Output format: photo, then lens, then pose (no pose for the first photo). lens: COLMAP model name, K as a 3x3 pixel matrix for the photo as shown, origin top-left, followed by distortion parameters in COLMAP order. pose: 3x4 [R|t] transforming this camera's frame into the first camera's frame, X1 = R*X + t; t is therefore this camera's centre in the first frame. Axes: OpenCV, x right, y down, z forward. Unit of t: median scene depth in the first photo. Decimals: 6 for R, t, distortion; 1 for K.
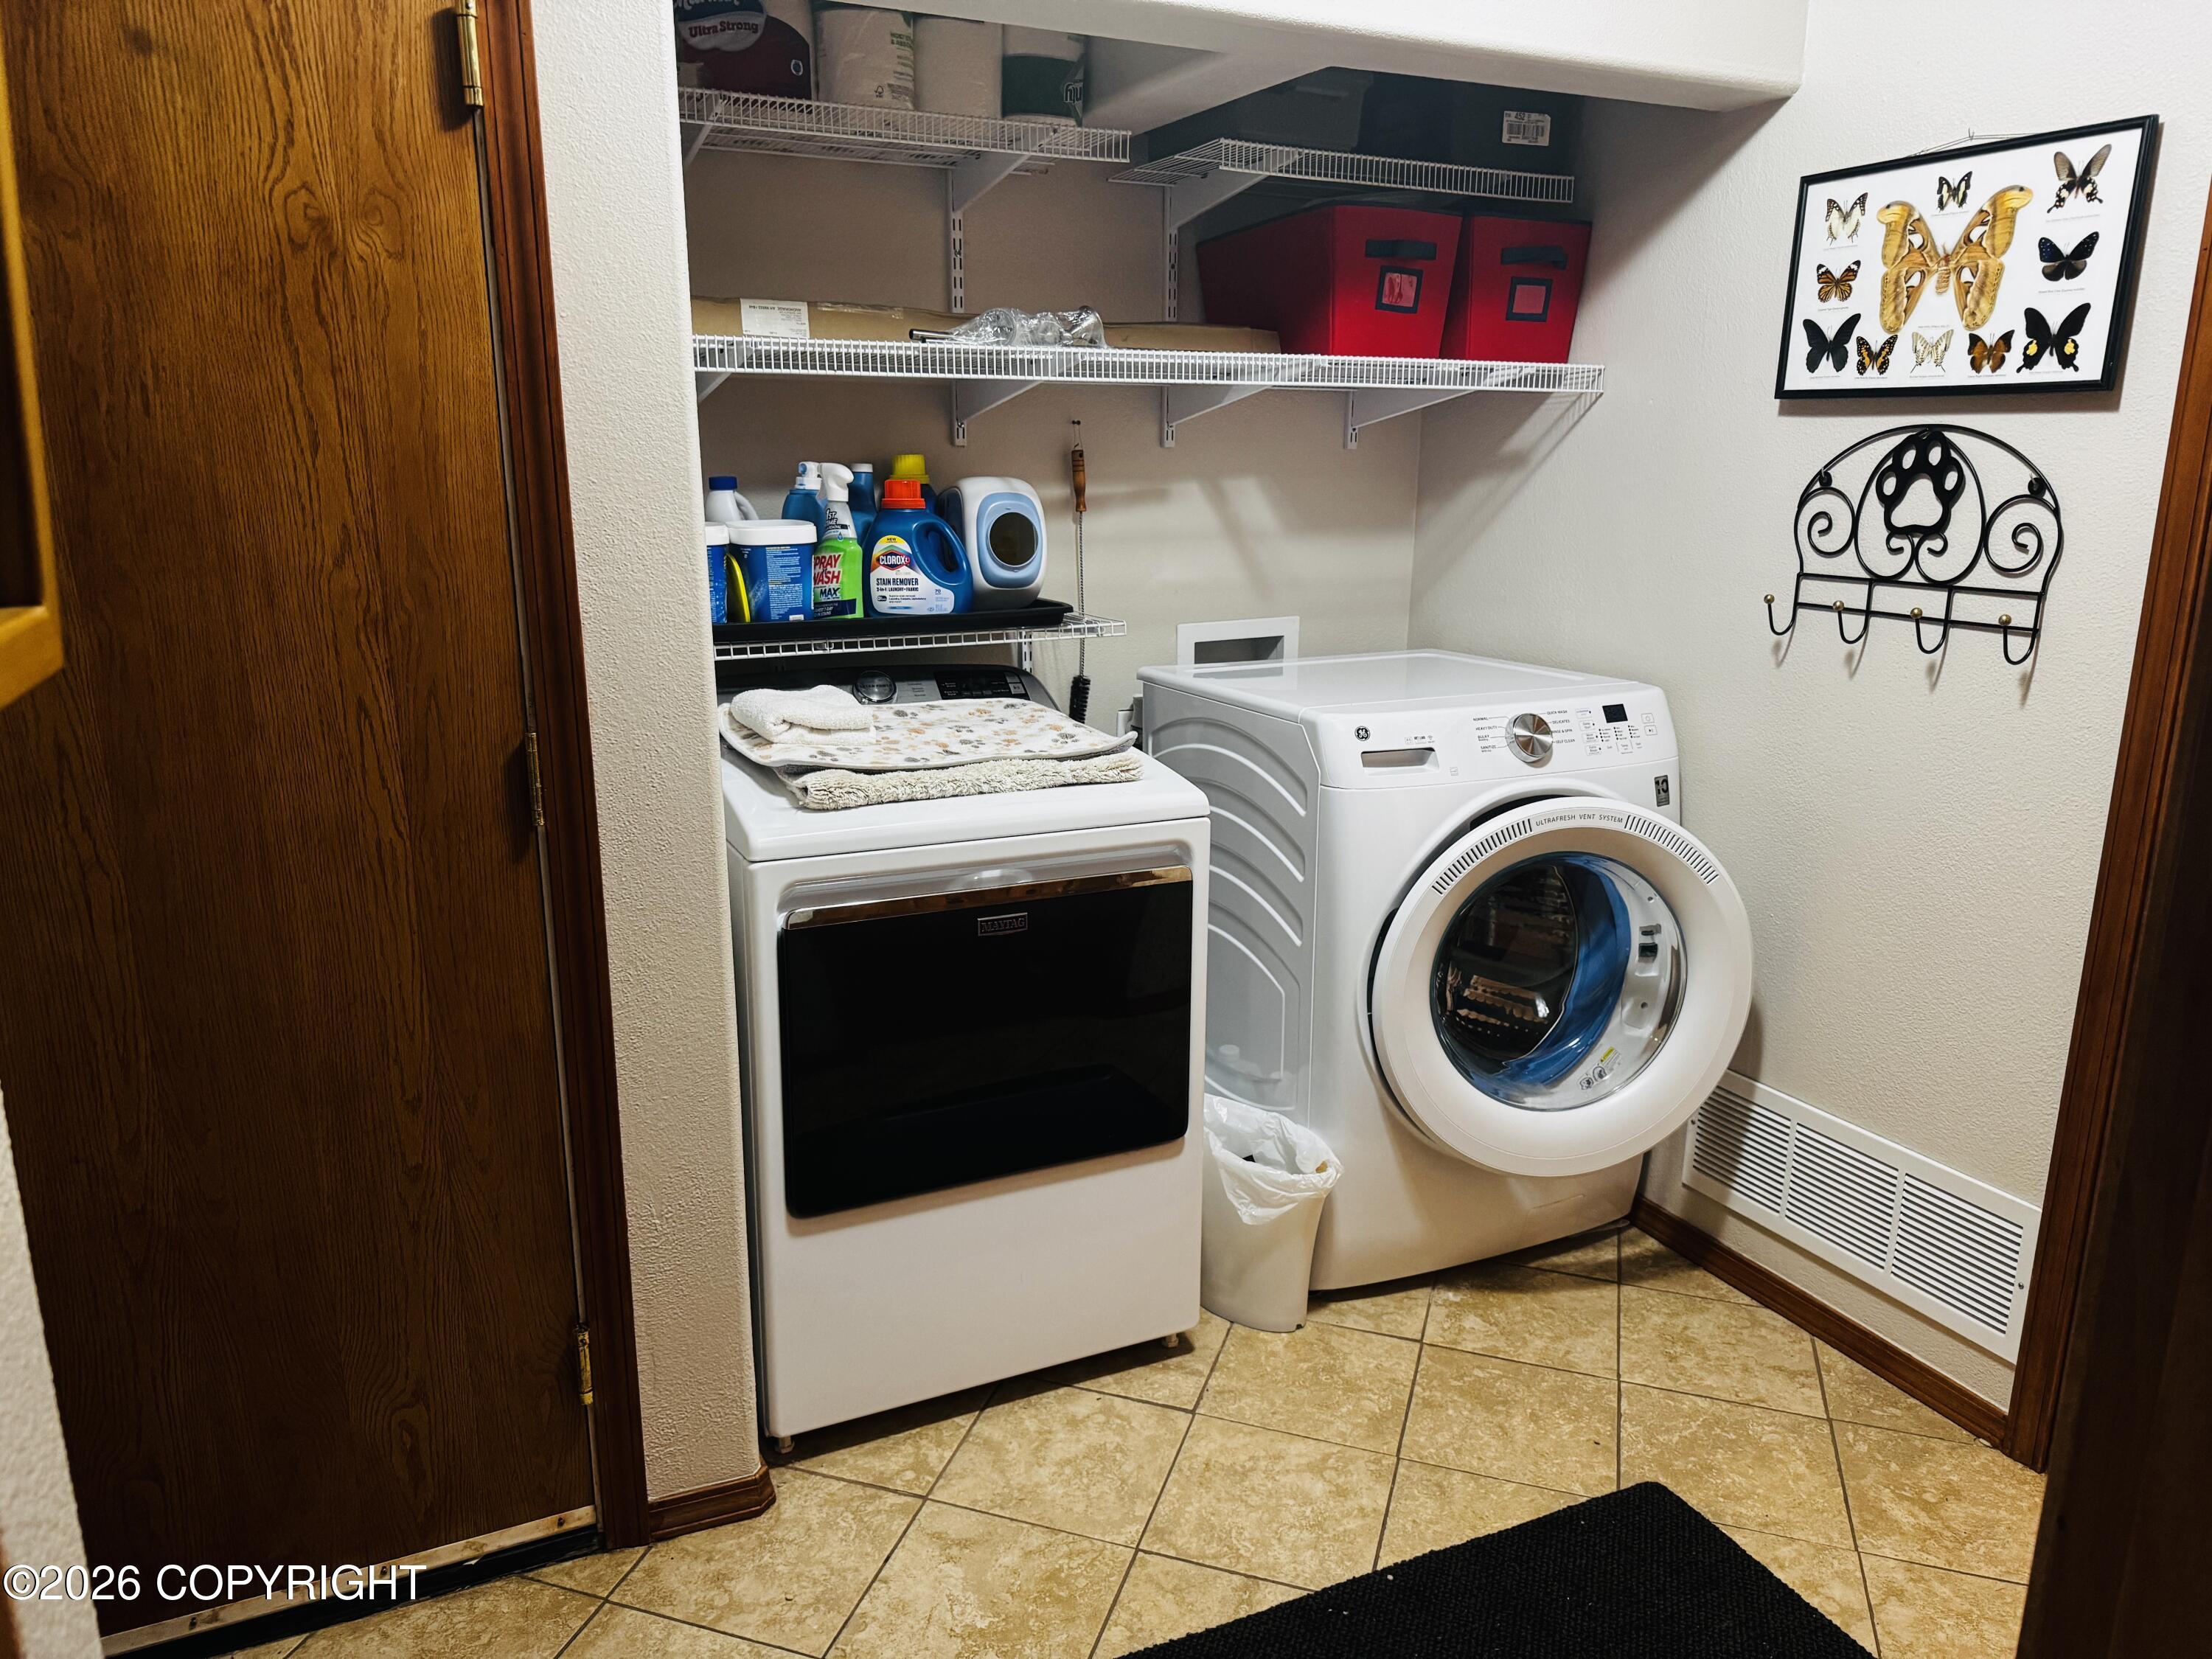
lens RADIAL K [[1559.2, 0, 1098.7], [0, 1559.2, 823.8], [0, 0, 1]] dist [0.002335, -0.016066]
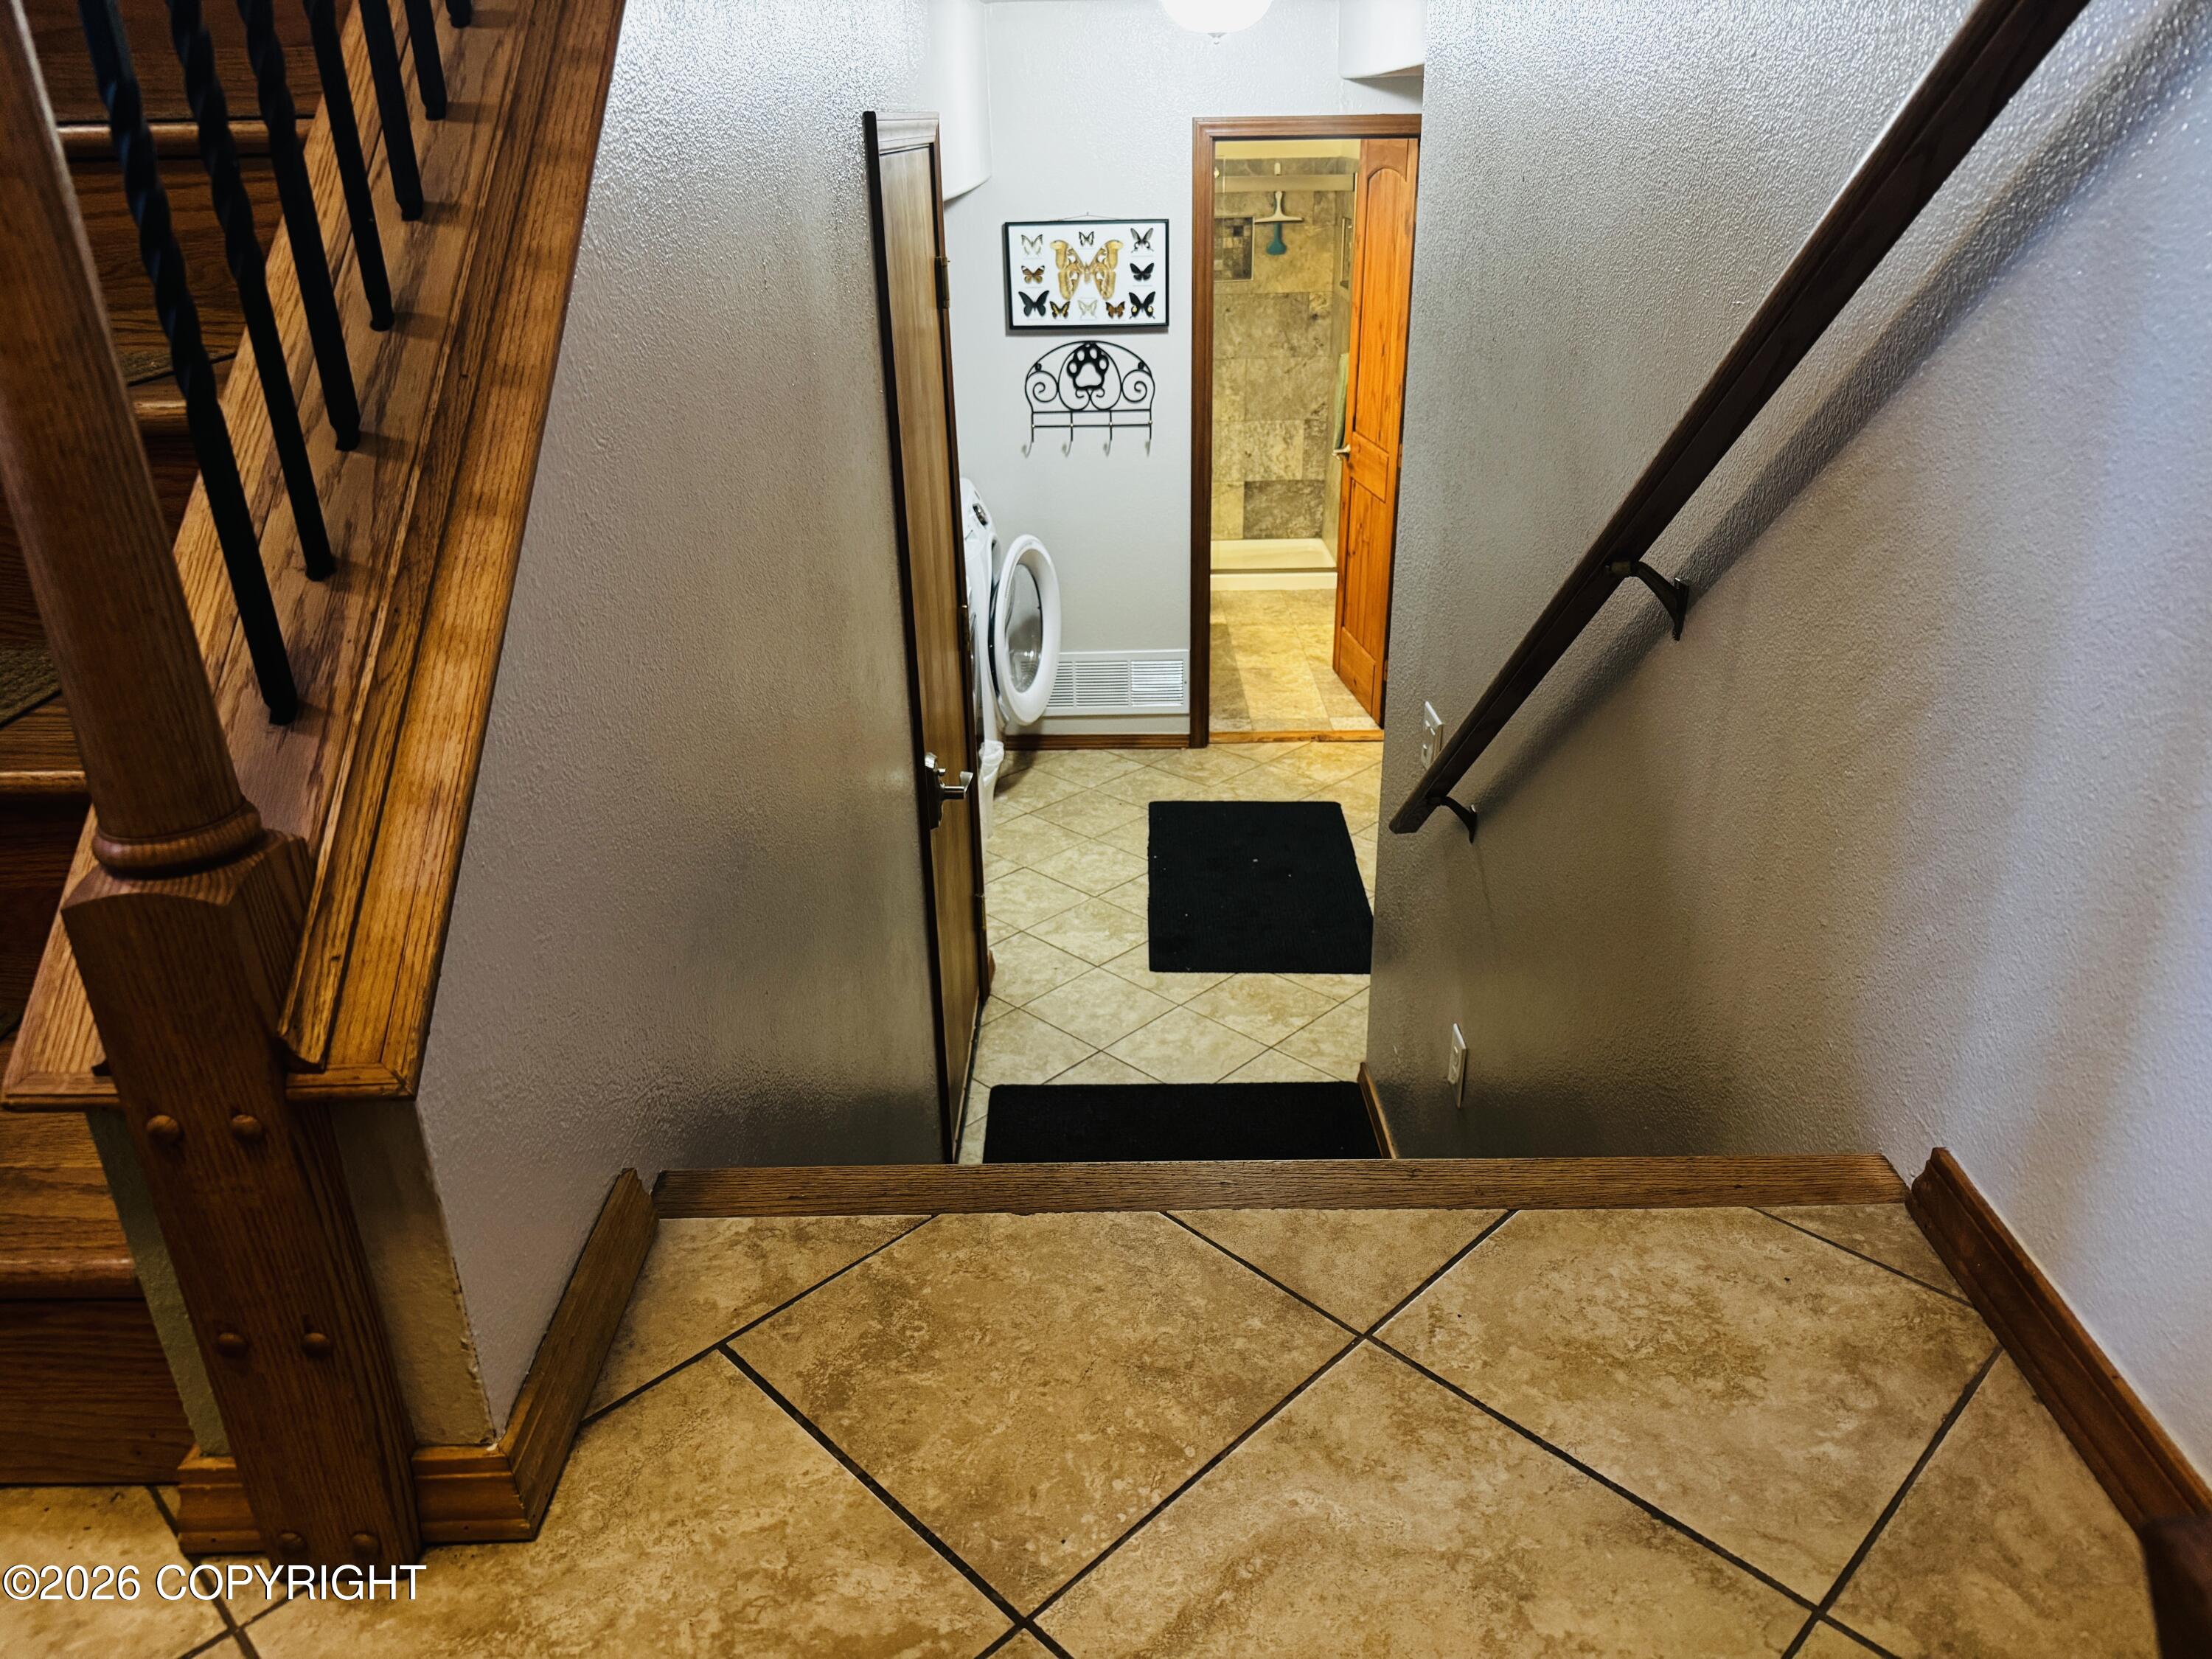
lens RADIAL K [[1559.2, 0, 1079.5], [0, 1559.2, 896.8], [0, 0, 1]] dist [0.002335, -0.016066]
pose [[0.435368, -0.409149, 0.801905, -1.727338], [0.232296, 0.911648, 0.339024, -0.300488], [-0.869766, 0.038679, 0.491946, -0.102078]]
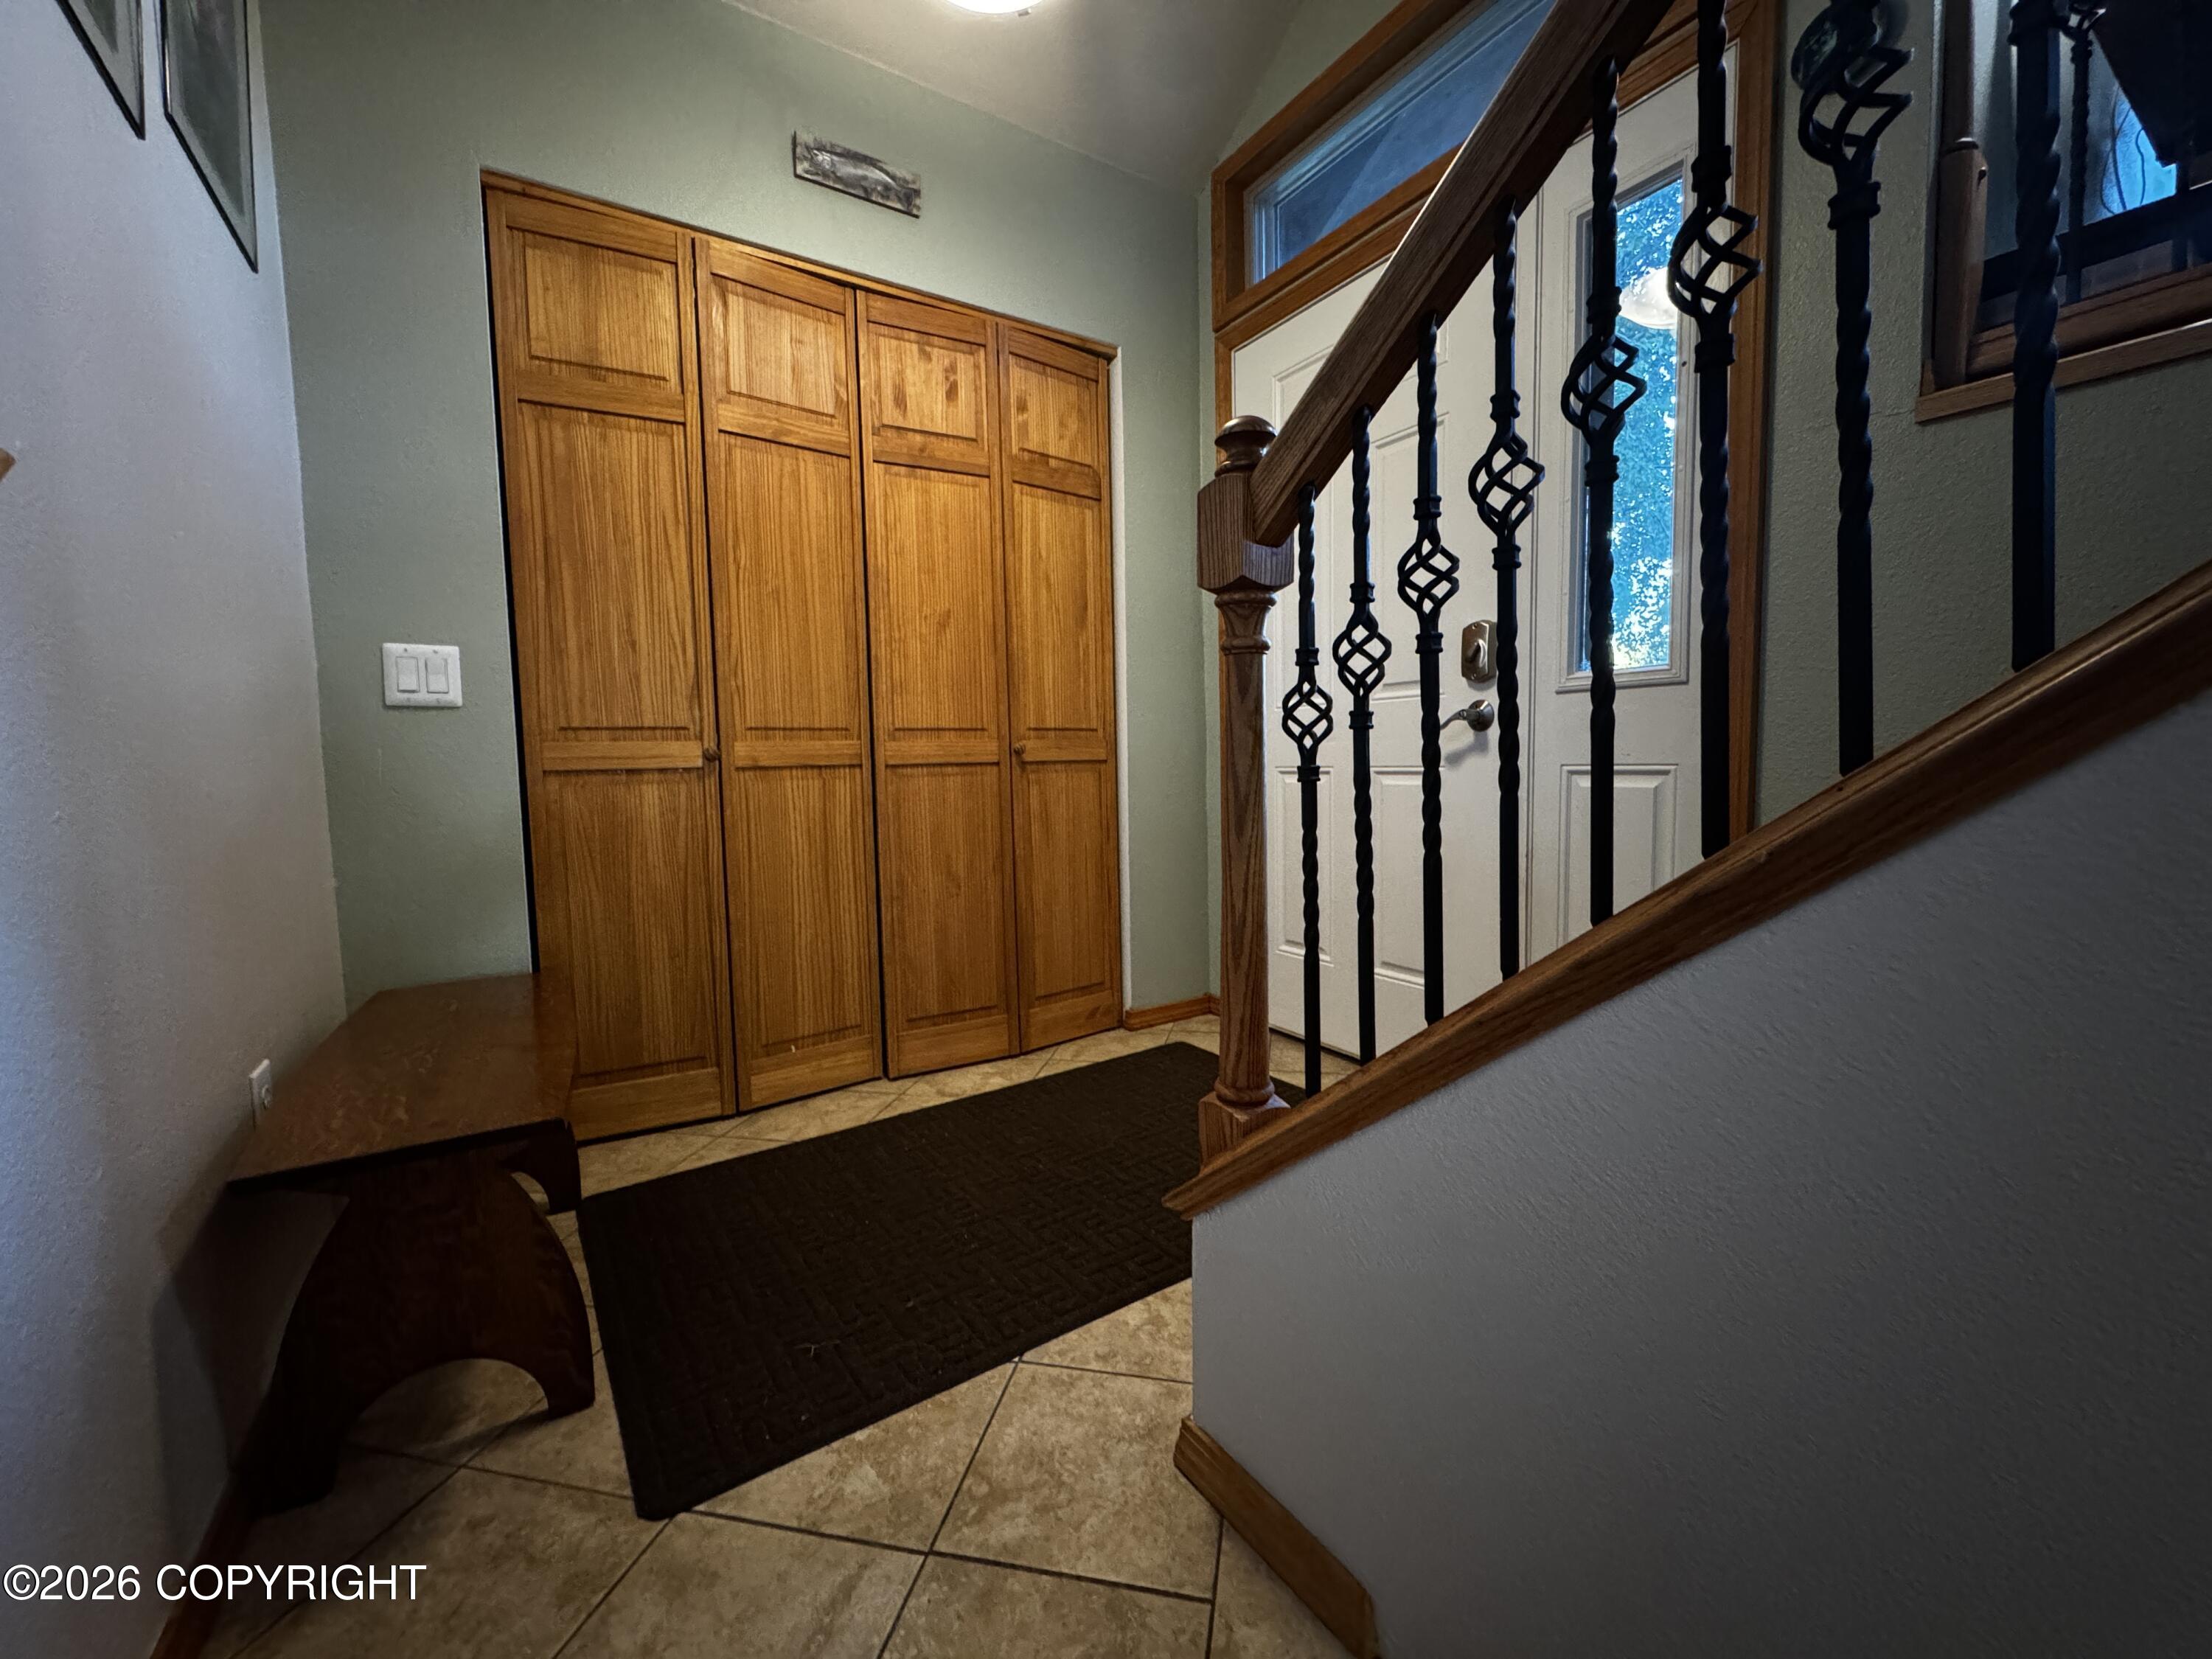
lens RADIAL K [[880.2, 0, 1110.5], [0, 880.2, 824.6], [0, 0, 1]] dist [-0.000299, 0.000049]
pose [[0.139871, 0.067095, -0.987894, -1.046920], [-0.214131, 0.976142, 0.035979, -0.393158], [0.966739, 0.206506, 0.150901, 0.064568]]
